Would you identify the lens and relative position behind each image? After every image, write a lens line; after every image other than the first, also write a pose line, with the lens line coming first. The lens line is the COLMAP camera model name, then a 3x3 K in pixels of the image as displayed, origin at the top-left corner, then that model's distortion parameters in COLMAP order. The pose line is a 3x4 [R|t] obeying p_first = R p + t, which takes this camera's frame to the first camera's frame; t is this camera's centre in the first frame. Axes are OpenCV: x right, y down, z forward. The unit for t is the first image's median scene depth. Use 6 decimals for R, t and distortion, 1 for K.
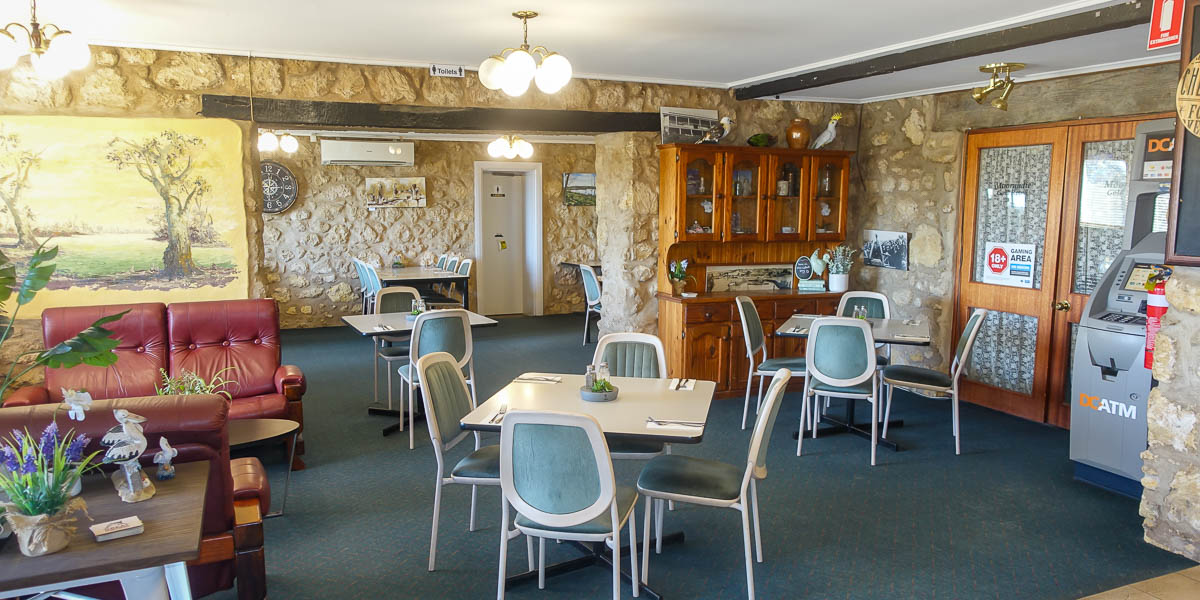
lens RADIAL K [[829.9, 0, 595.2], [0, 829.9, 321.0], [0, 0, 1]] dist [-0.002561, -0.002226]
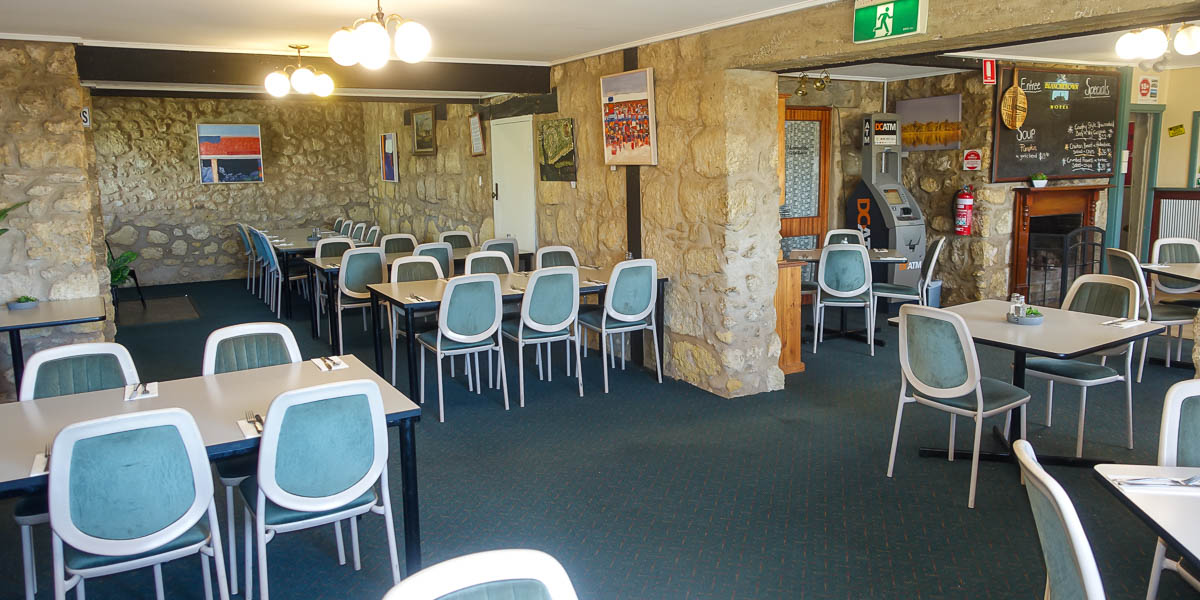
lens RADIAL K [[829.9, 0, 599.5], [0, 829.9, 297.1], [0, 0, 1]] dist [-0.002561, -0.002226]
pose [[-0.134535, -0.156891, 0.978410, -0.837138], [0.157997, 0.971358, 0.177485, -0.200521], [-0.978232, 0.178464, -0.105893, 1.398620]]
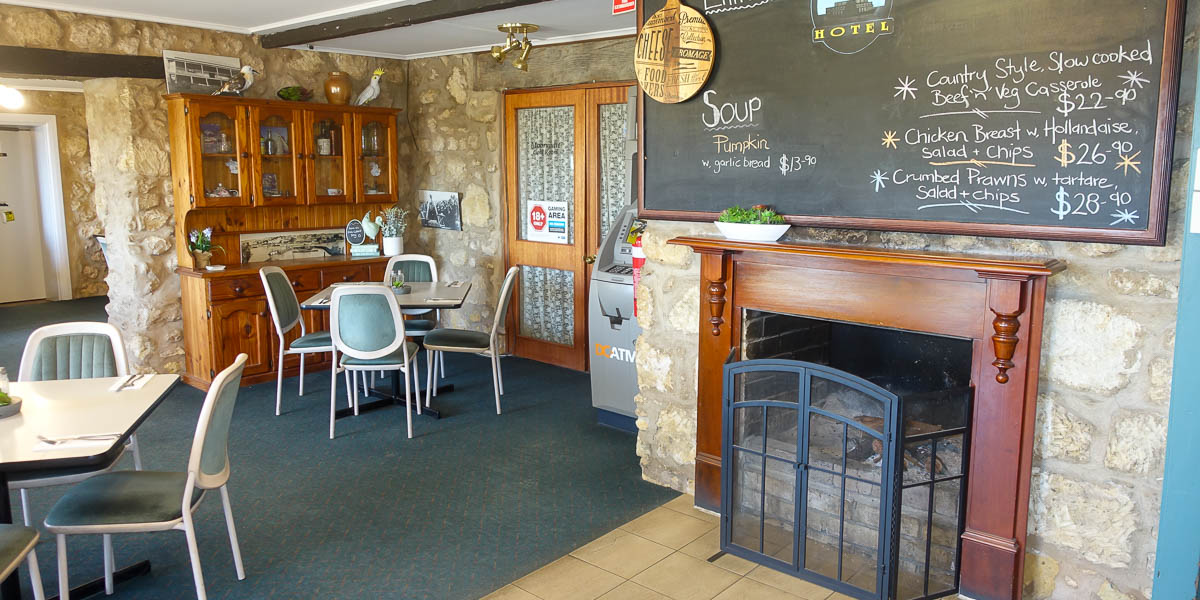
lens RADIAL K [[829.9, 0, 605.7], [0, 829.9, 291.5], [0, 0, 1]] dist [-0.002561, -0.002226]
pose [[0.899298, -0.067635, 0.432074, 0.111989], [0.063131, 0.997698, 0.024777, -0.002527], [-0.432755, 0.004996, 0.901498, 0.036681]]
